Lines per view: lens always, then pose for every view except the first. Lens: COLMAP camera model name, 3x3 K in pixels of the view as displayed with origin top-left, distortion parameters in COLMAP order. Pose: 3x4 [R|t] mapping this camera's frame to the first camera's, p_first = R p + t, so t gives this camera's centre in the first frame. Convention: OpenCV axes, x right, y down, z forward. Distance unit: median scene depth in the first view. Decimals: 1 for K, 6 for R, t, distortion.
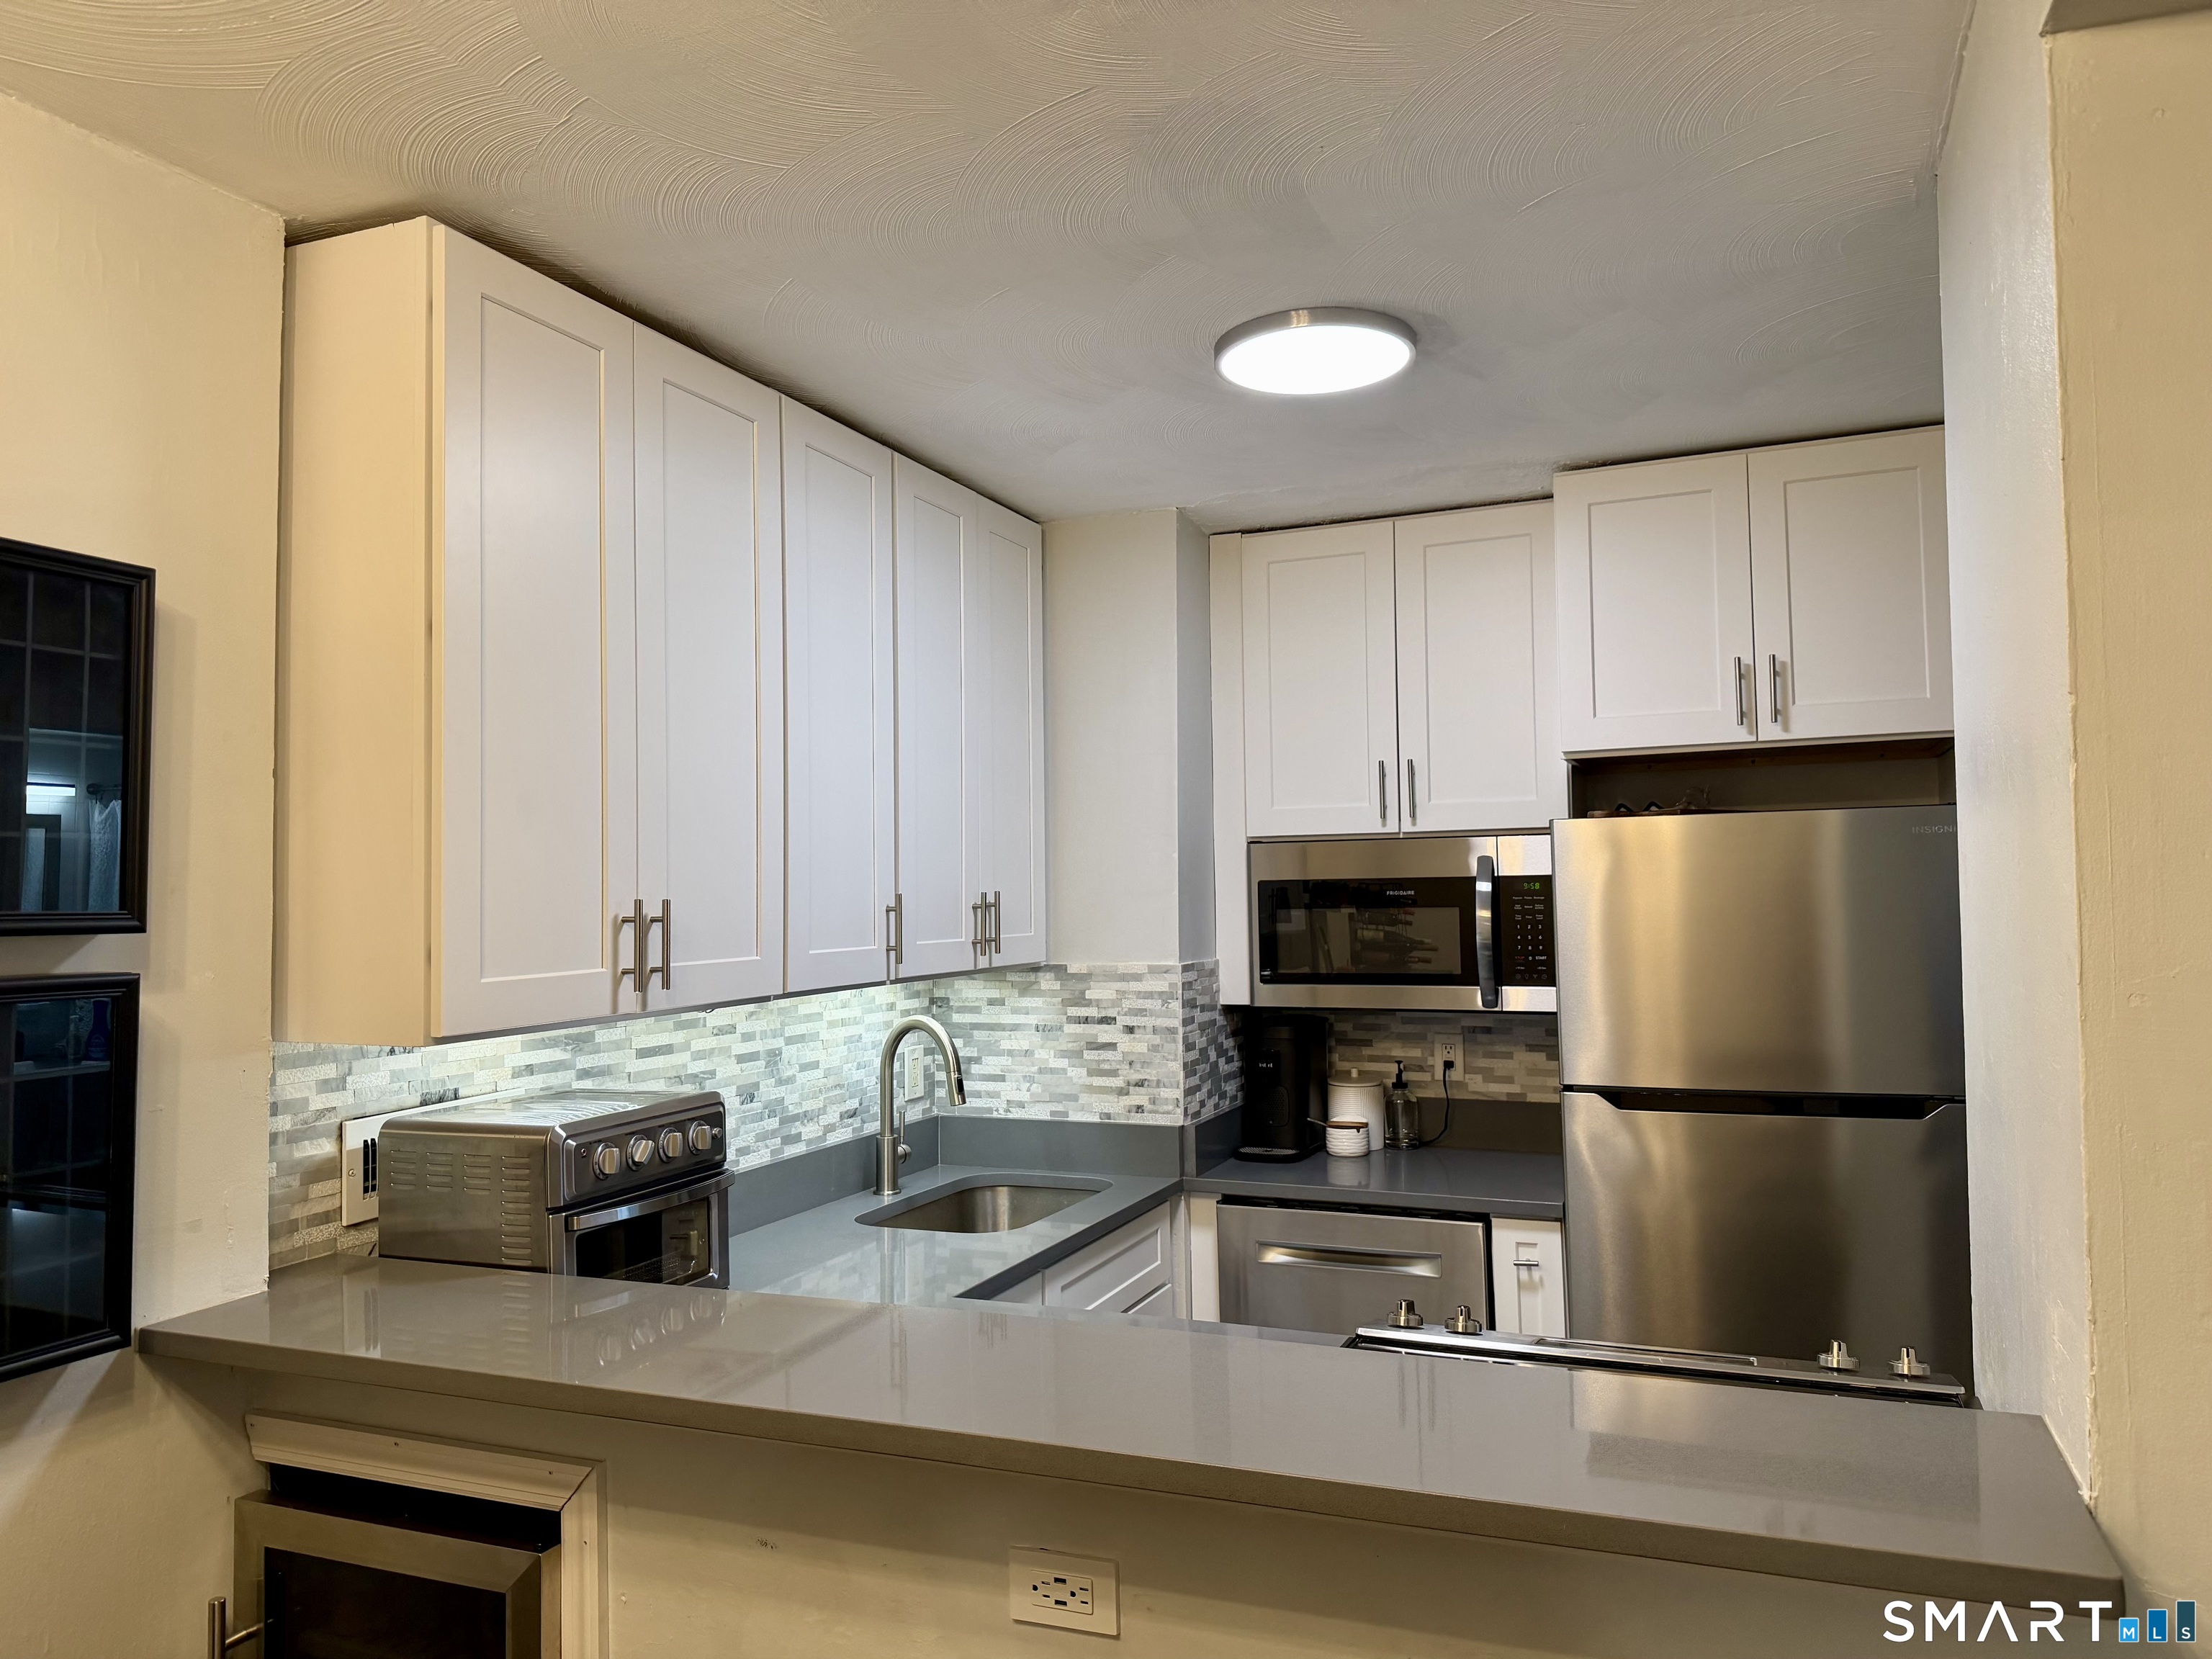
lens RADIAL K [[1561.8, 0, 1111.0], [0, 1561.8, 812.8], [0, 0, 1]] dist [0.035890, -0.051469]
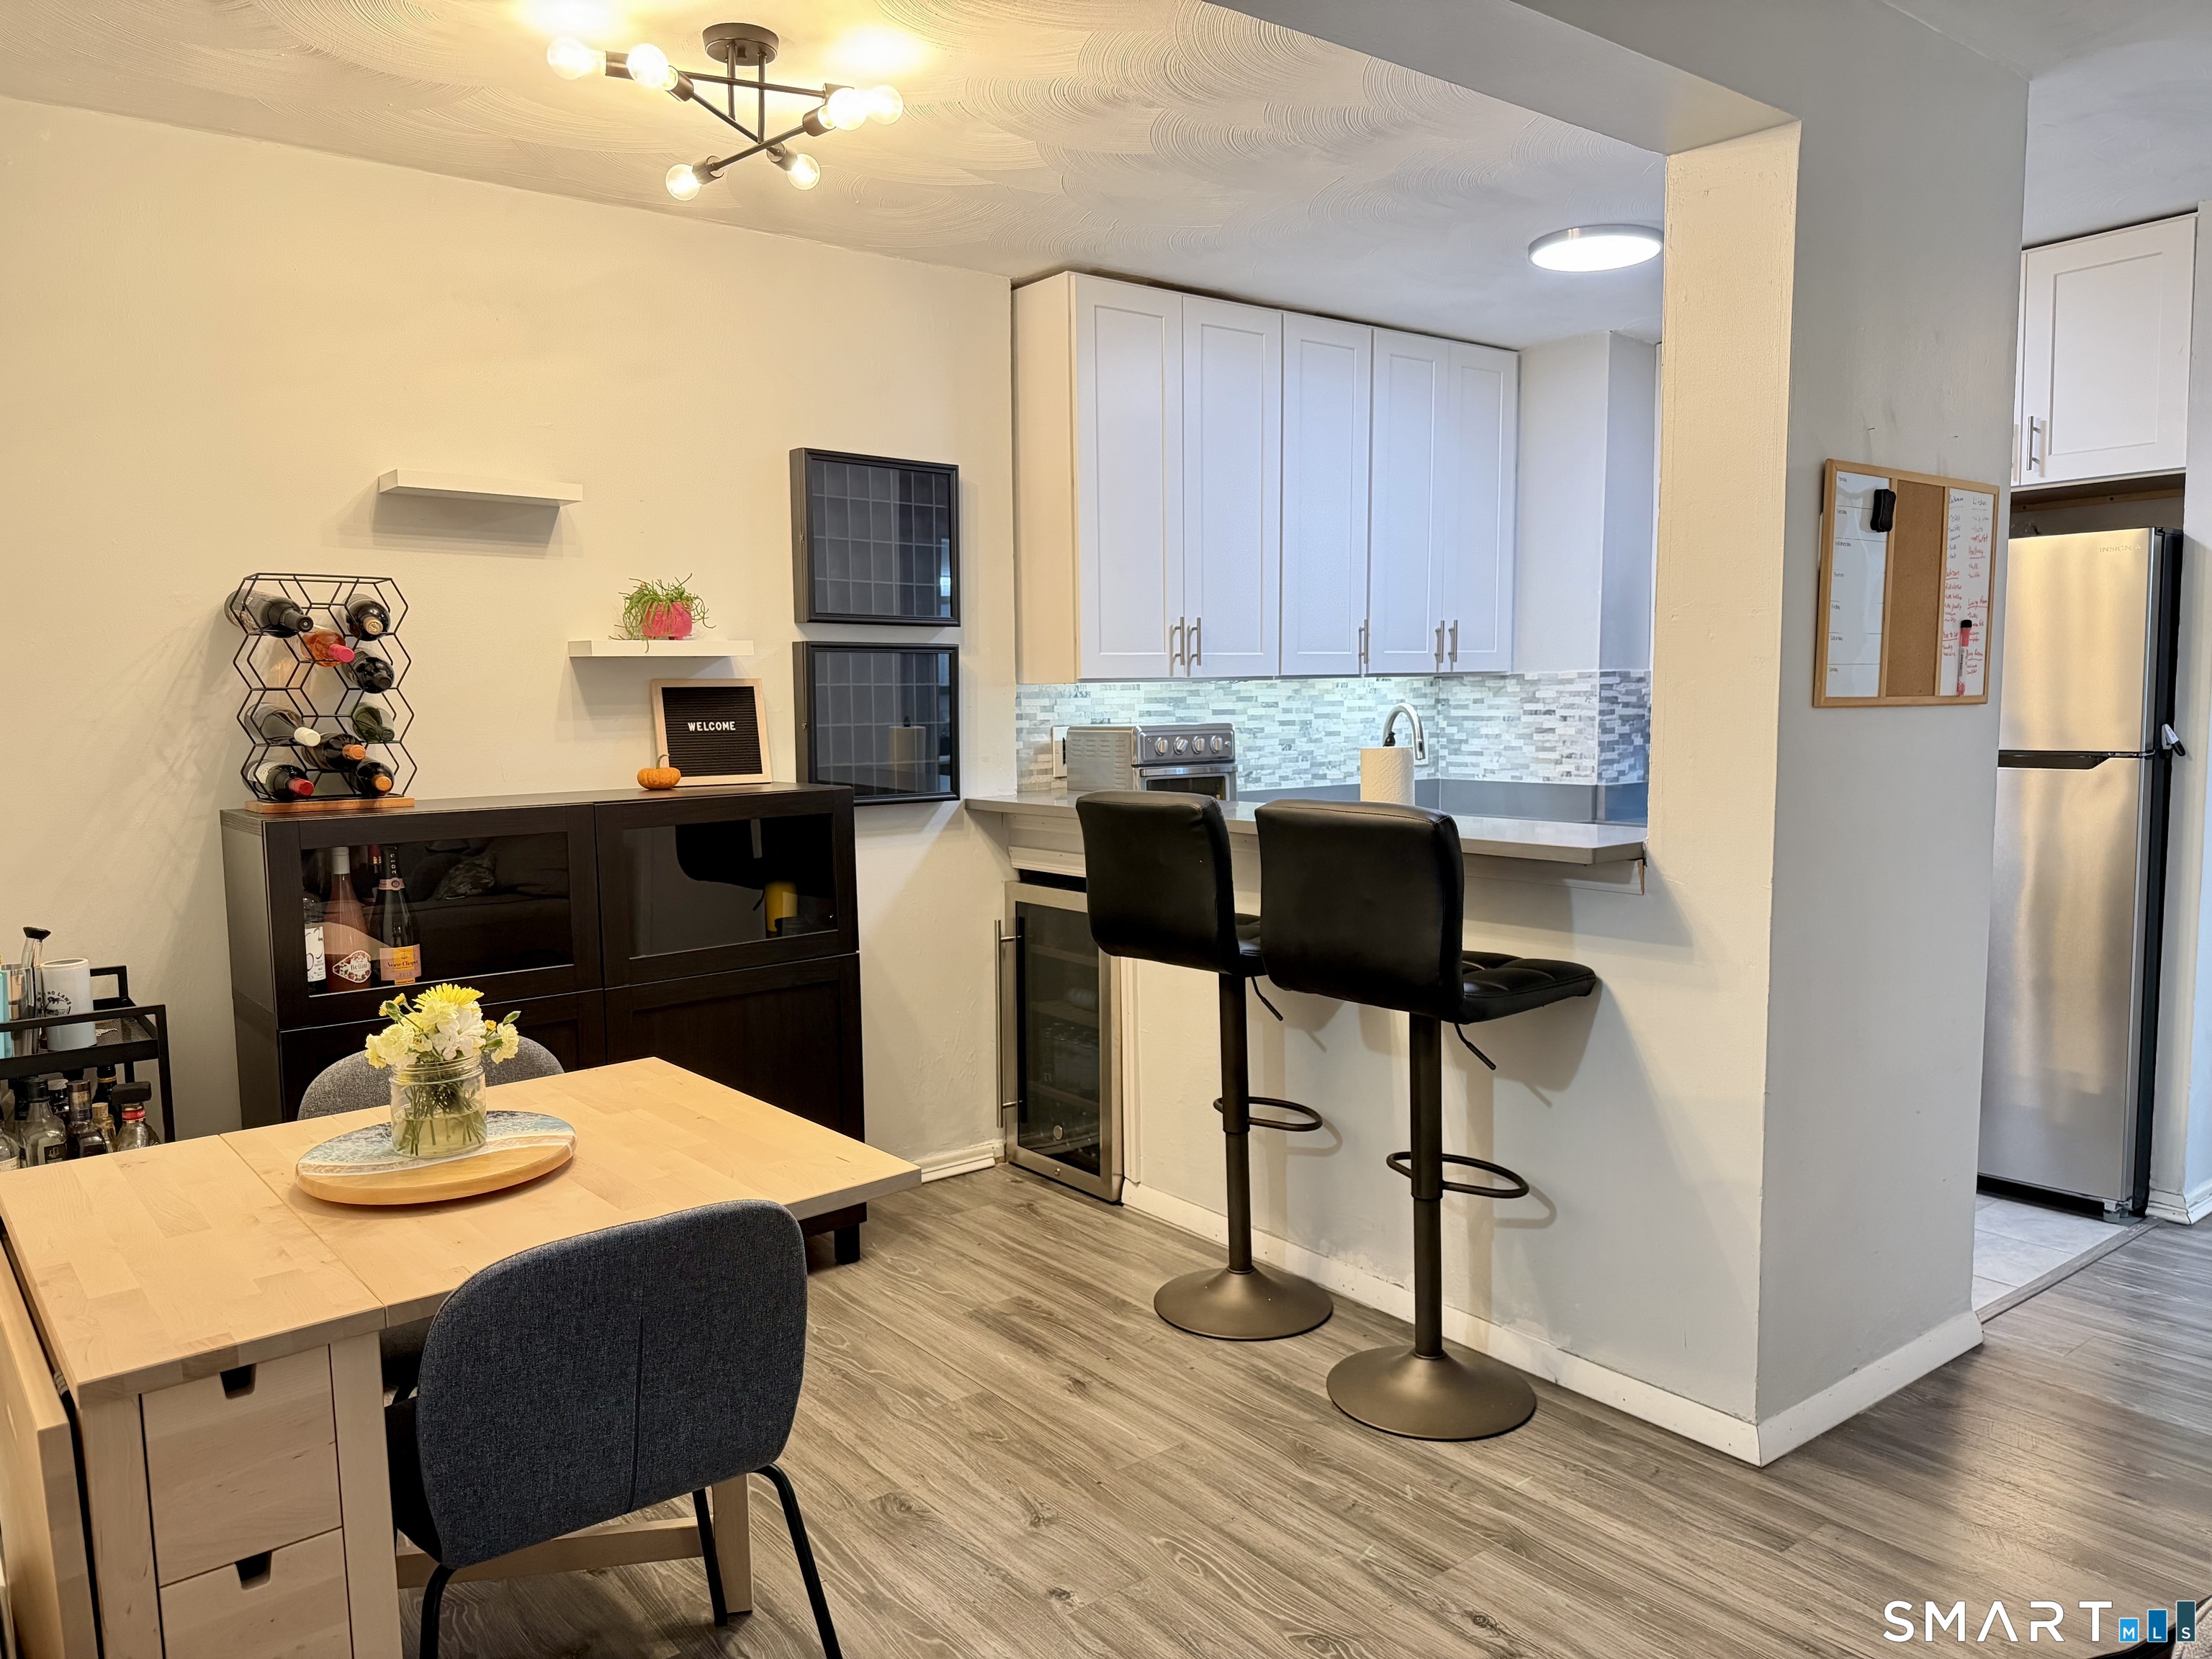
lens RADIAL K [[1605.4, 0, 1088.1], [0, 1605.4, 838.3], [0, 0, 1]] dist [0.103937, -0.002019]
pose [[0.867597, 0.048161, -0.494931, 0.429947], [0.025521, 0.989675, 0.141041, 0.031572], [0.496613, -0.134998, 0.857410, -0.573278]]
